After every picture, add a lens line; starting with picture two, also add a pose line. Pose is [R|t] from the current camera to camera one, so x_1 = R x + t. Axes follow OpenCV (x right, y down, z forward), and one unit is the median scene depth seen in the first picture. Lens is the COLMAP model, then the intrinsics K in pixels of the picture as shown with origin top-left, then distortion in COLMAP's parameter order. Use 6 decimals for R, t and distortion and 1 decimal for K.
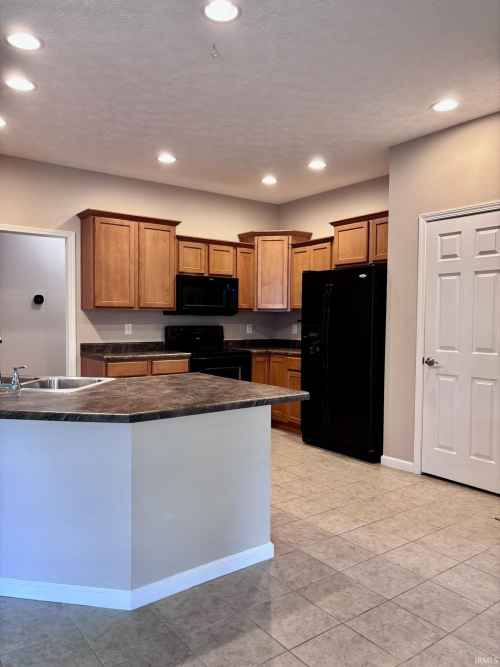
lens RADIAL K [[503.4, 0, 247.2], [0, 503.4, 339.1], [0, 0, 1]] dist [0.046841, -0.053595]
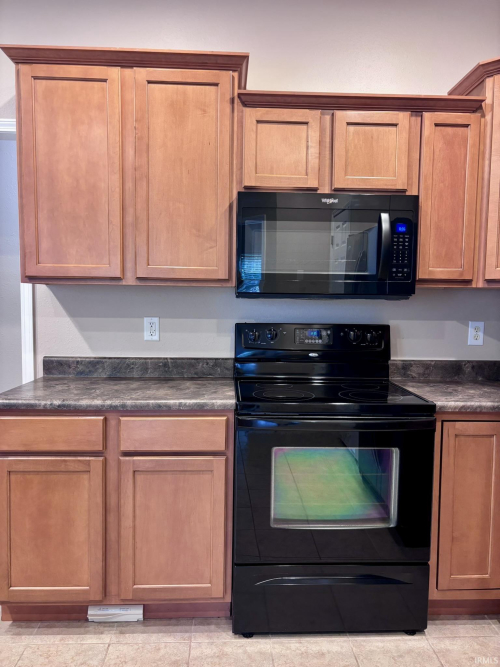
lens RADIAL K [[503.4, 0, 247.2], [0, 503.4, 339.1], [0, 0, 1]] dist [0.046841, -0.053595]
pose [[0.827231, 0.041308, -0.560341, 0.095048], [-0.029082, 0.999105, 0.030721, -0.027132], [0.561109, -0.009118, 0.827692, 0.674349]]
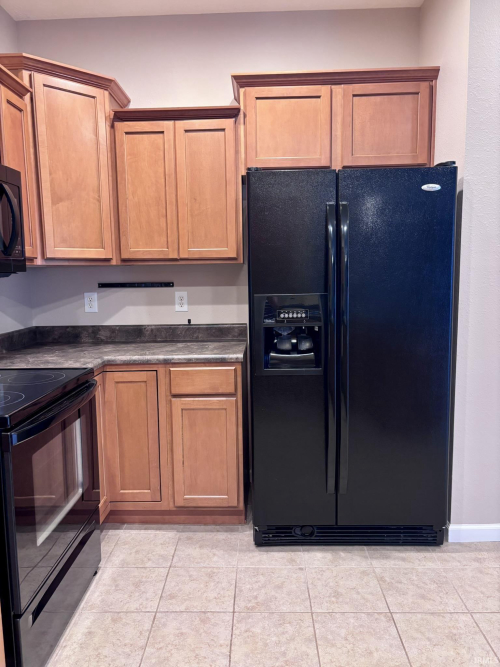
lens RADIAL K [[496.7, 0, 249.1], [0, 496.7, 340.1], [0, 0, 1]] dist [-0.001893, -0.005201]
pose [[0.617456, -0.115100, 0.778139, -0.219897], [0.050047, 0.992981, 0.107166, -0.033044], [-0.785012, -0.027226, 0.618882, 0.698266]]
